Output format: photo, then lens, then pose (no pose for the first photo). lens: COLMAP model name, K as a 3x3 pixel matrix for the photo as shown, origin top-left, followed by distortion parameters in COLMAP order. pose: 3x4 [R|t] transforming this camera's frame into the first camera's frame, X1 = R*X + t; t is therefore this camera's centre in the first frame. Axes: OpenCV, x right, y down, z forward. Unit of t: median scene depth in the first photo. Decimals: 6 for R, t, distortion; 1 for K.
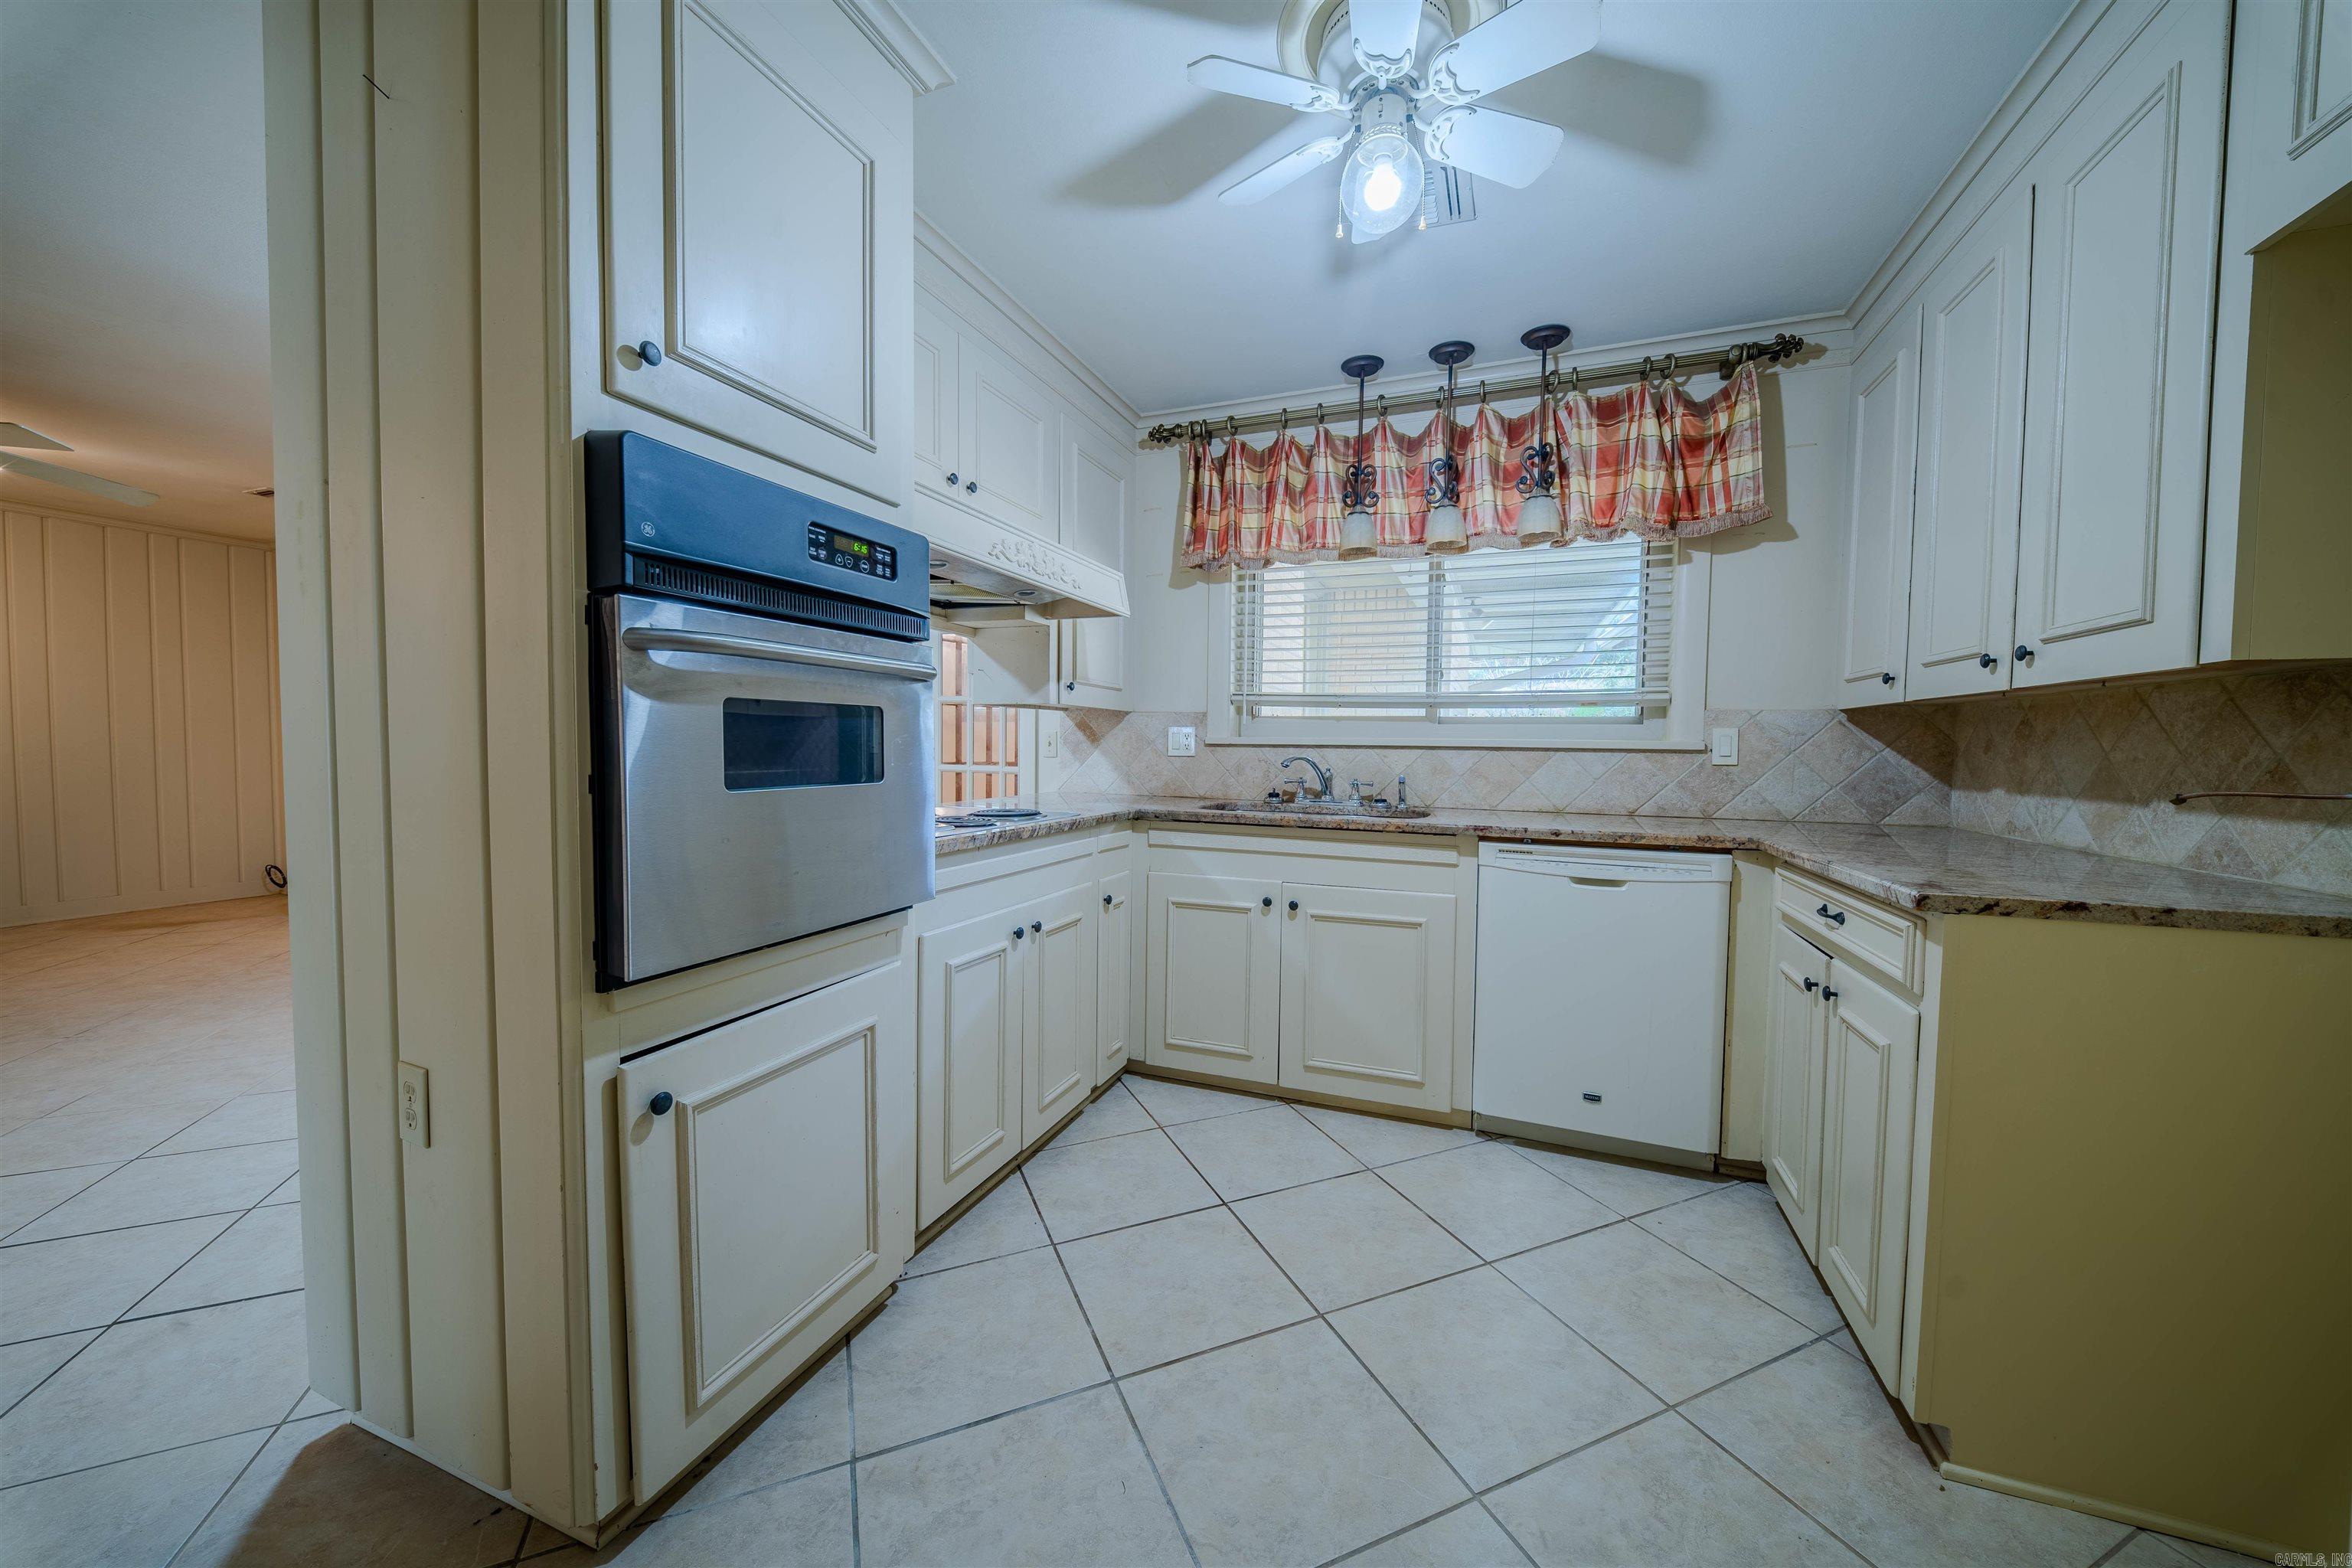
lens RADIAL K [[822.1, 0, 1182.3], [0, 822.1, 780.3], [0, 0, 1]] dist [-0.002911, -0.001474]
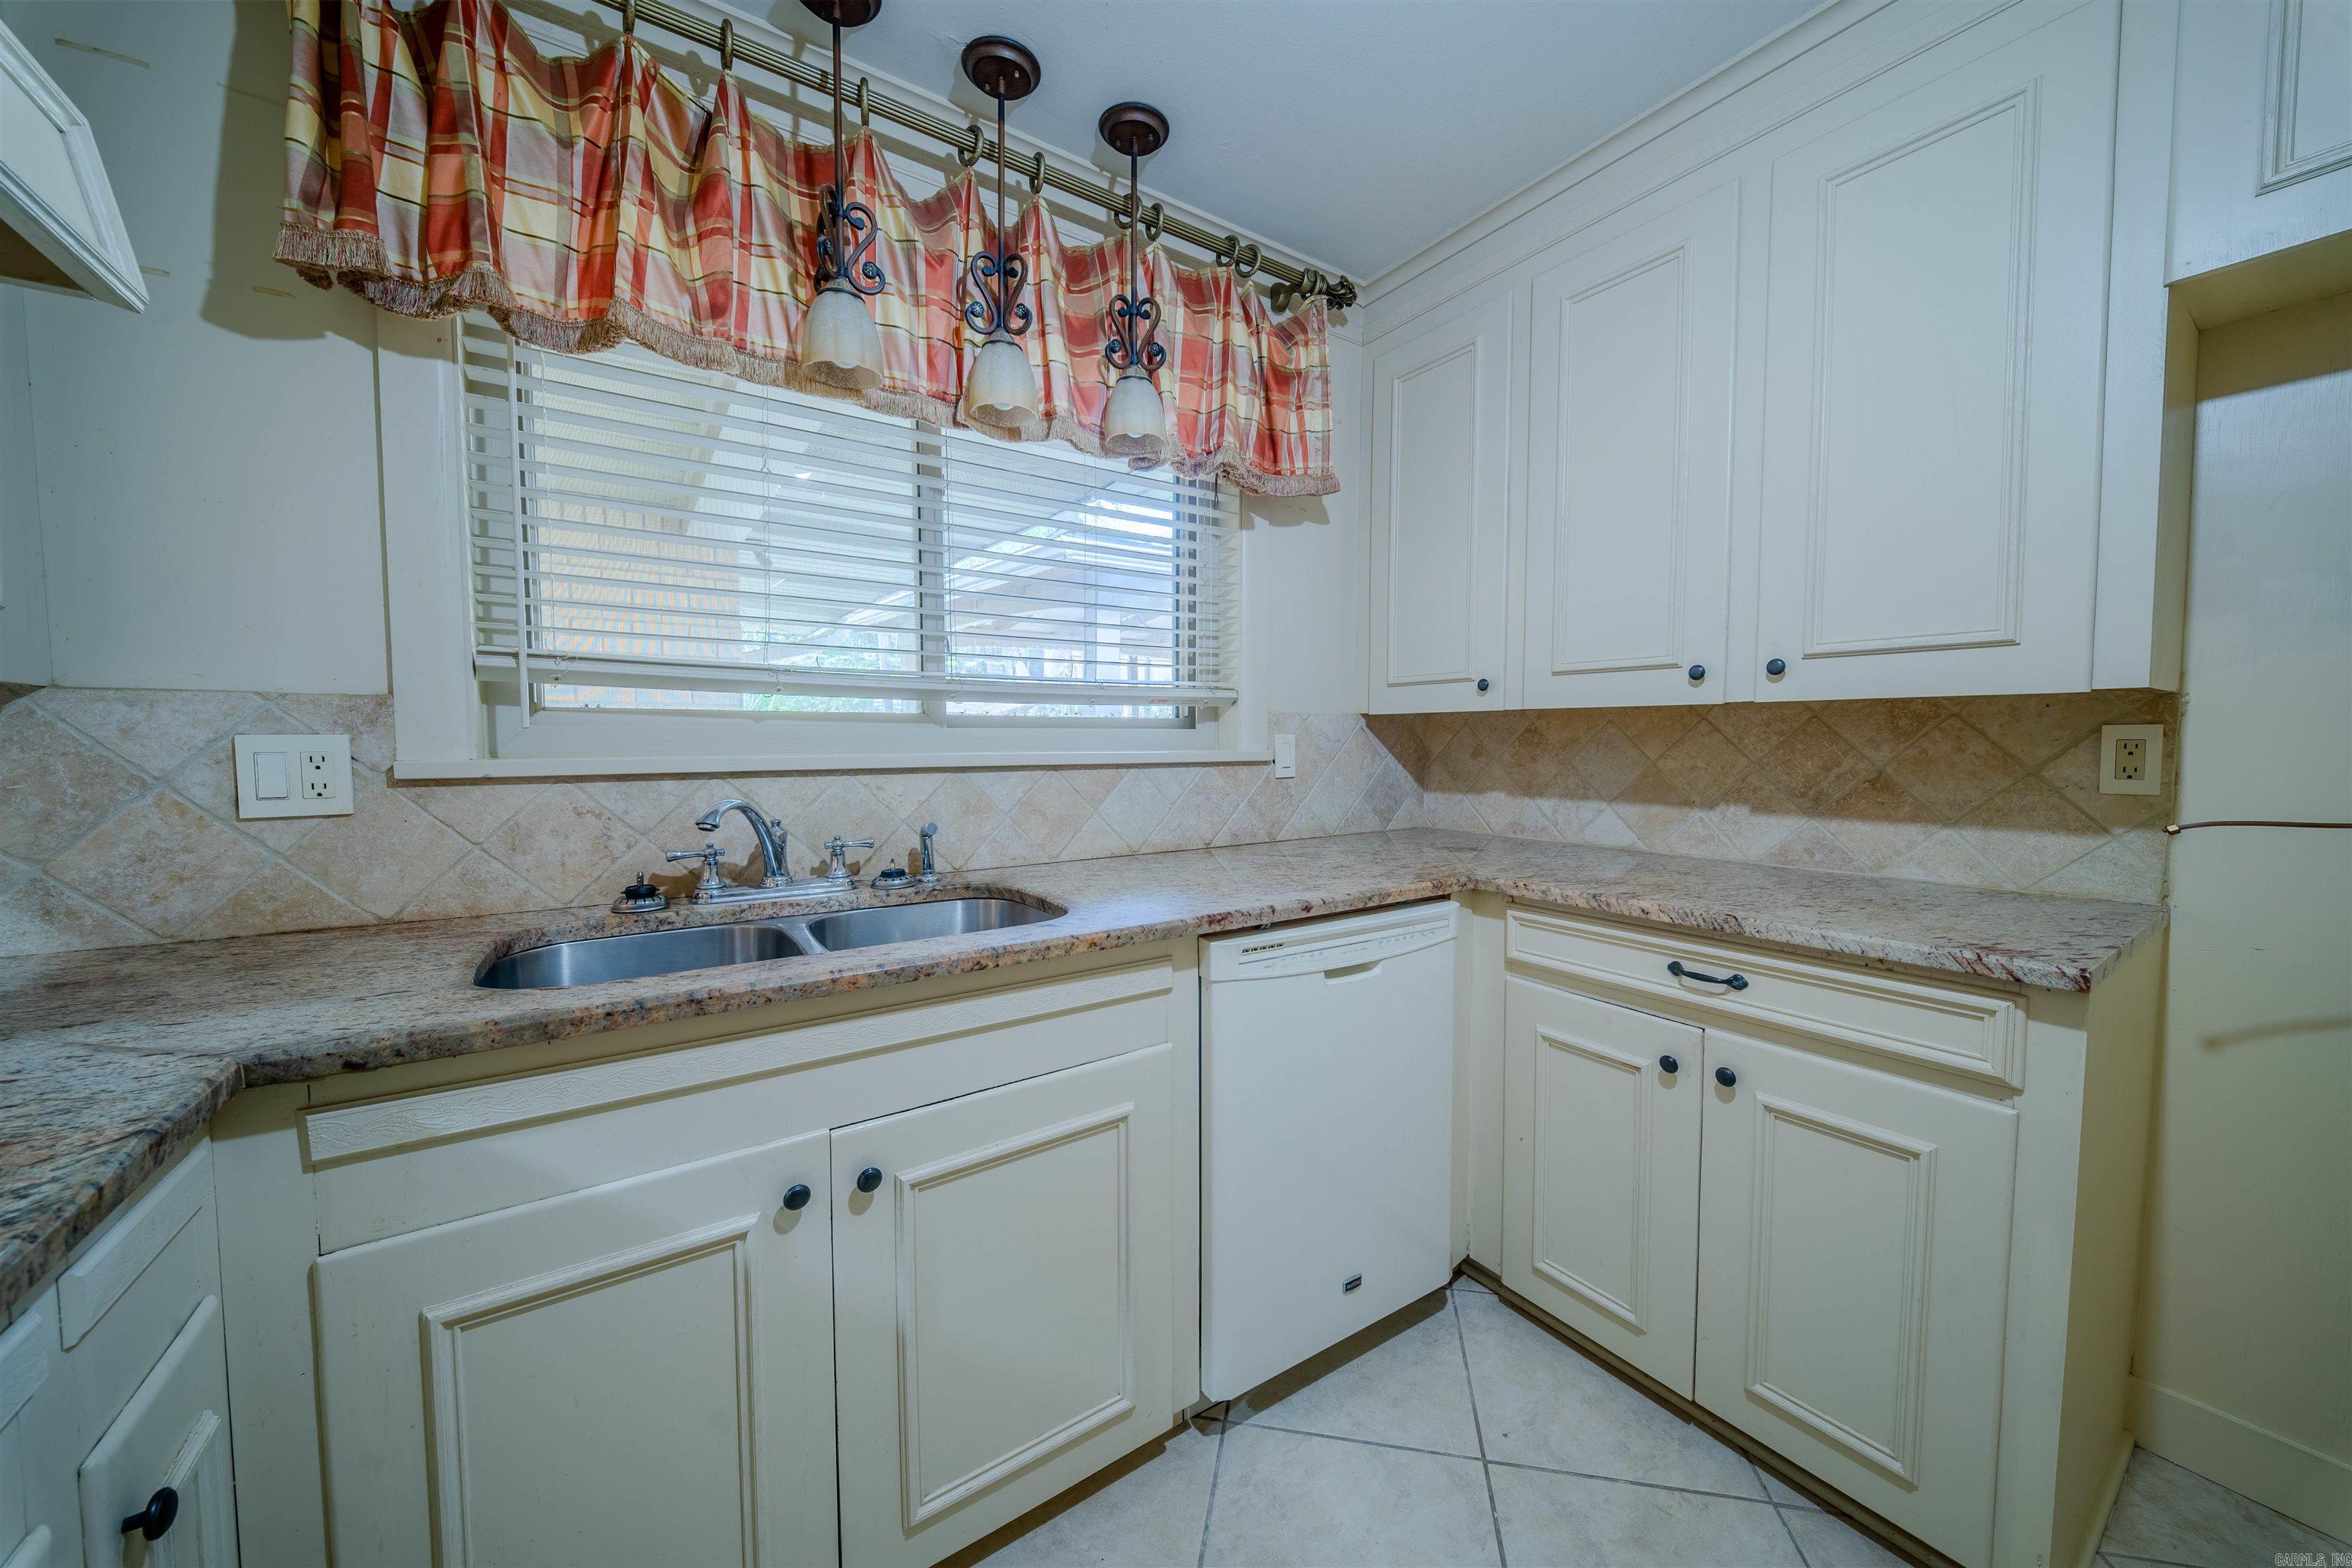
lens RADIAL K [[822.1, 0, 1178.3], [0, 822.1, 779.6], [0, 0, 1]] dist [-0.002911, -0.001474]
pose [[0.556083, -0.055527, 0.829270, -0.103874], [0.043854, 0.998336, 0.037441, -0.053475], [-0.829969, 0.015546, 0.557593, 0.623961]]
